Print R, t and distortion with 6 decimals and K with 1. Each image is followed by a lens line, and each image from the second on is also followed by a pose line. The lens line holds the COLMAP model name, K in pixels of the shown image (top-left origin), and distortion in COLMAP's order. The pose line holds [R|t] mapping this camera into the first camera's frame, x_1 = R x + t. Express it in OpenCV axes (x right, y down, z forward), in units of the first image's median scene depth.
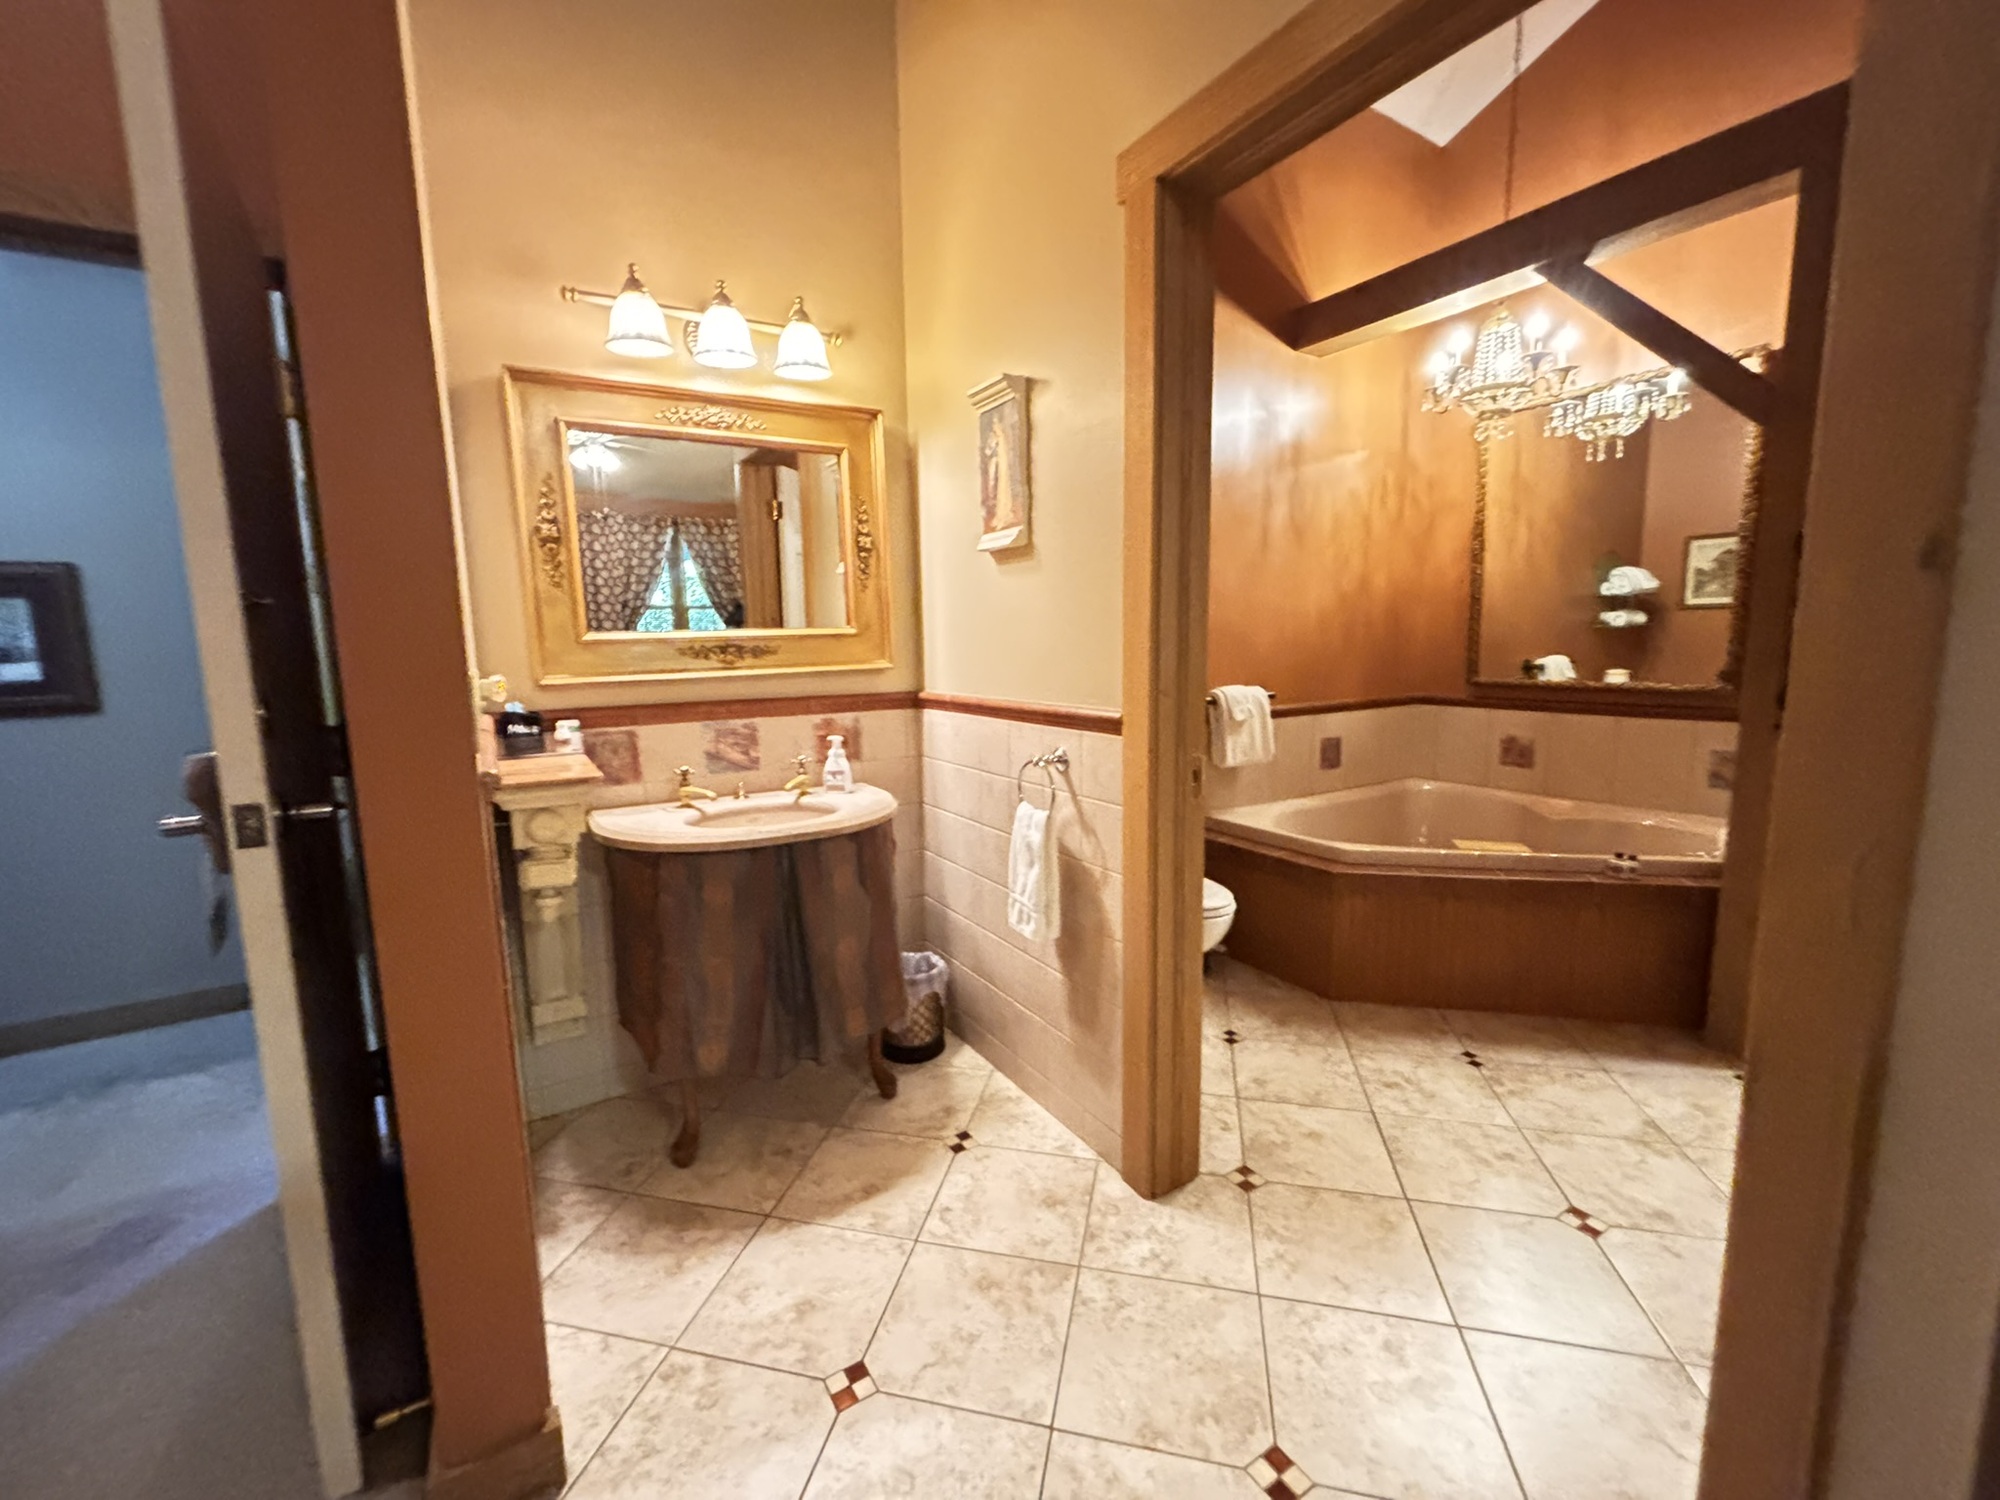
lens RADIAL K [[800.6, 0, 997.3], [0, 800.6, 750.7], [0, 0, 1]] dist [0.000339, -0.000316]
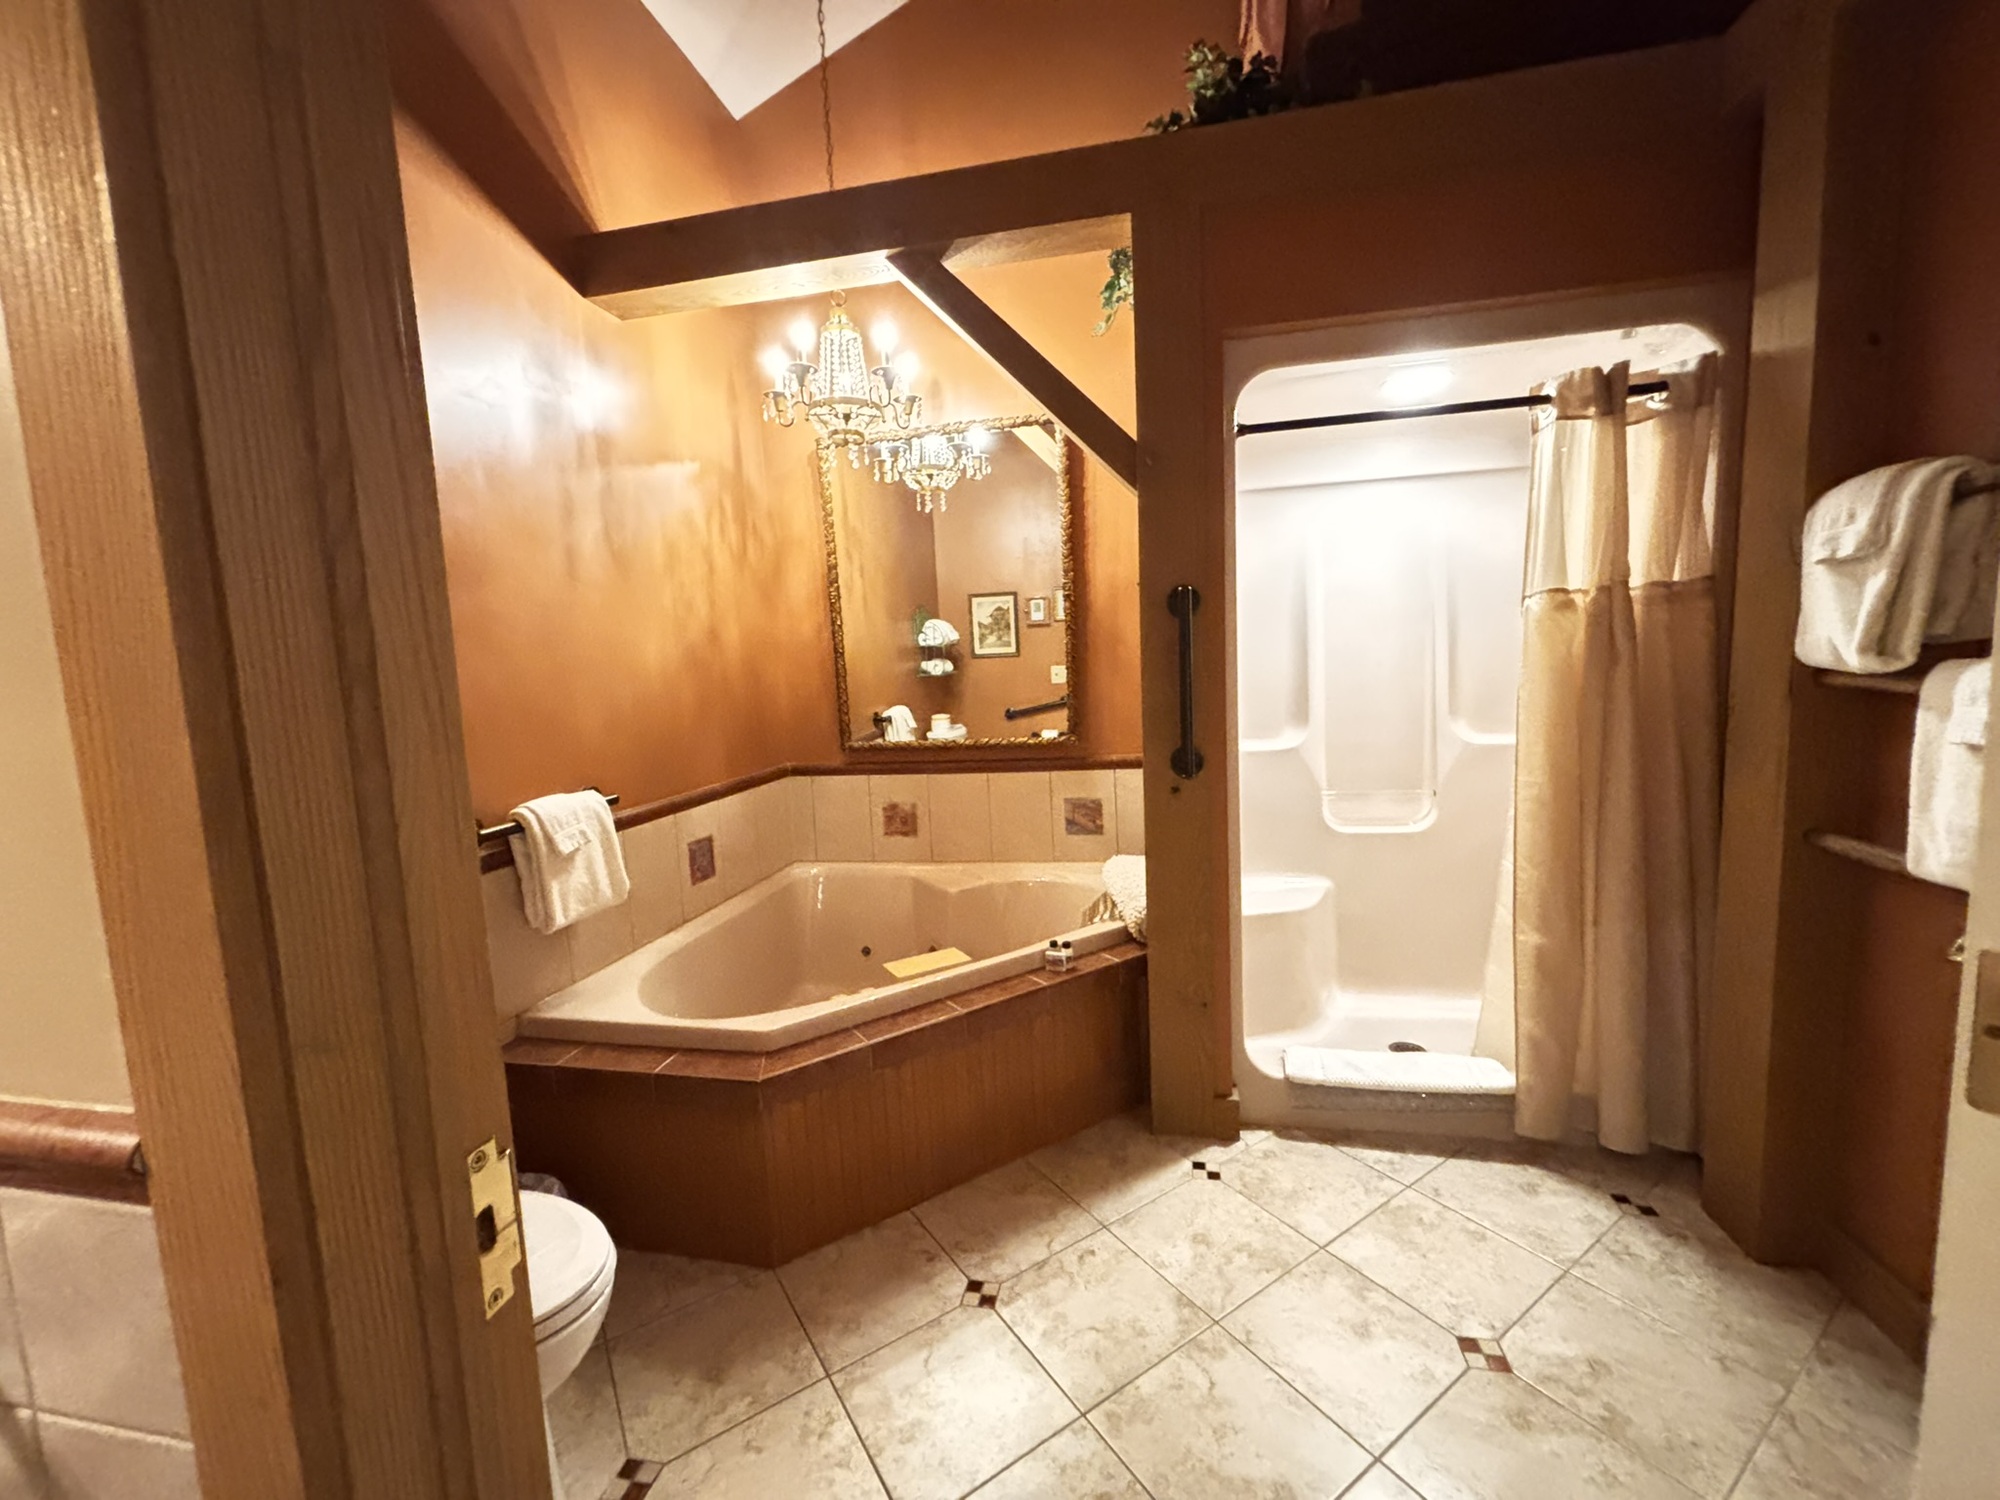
lens RADIAL K [[811.9, 0, 1000.1], [0, 811.9, 747.6], [0, 0, 1]] dist [0.010233, -0.005486]
pose [[0.694488, -0.090948, 0.713733, 0.087044], [0.133508, 0.991041, -0.003624, -0.067432], [-0.707009, 0.097806, 0.700409, 0.295250]]
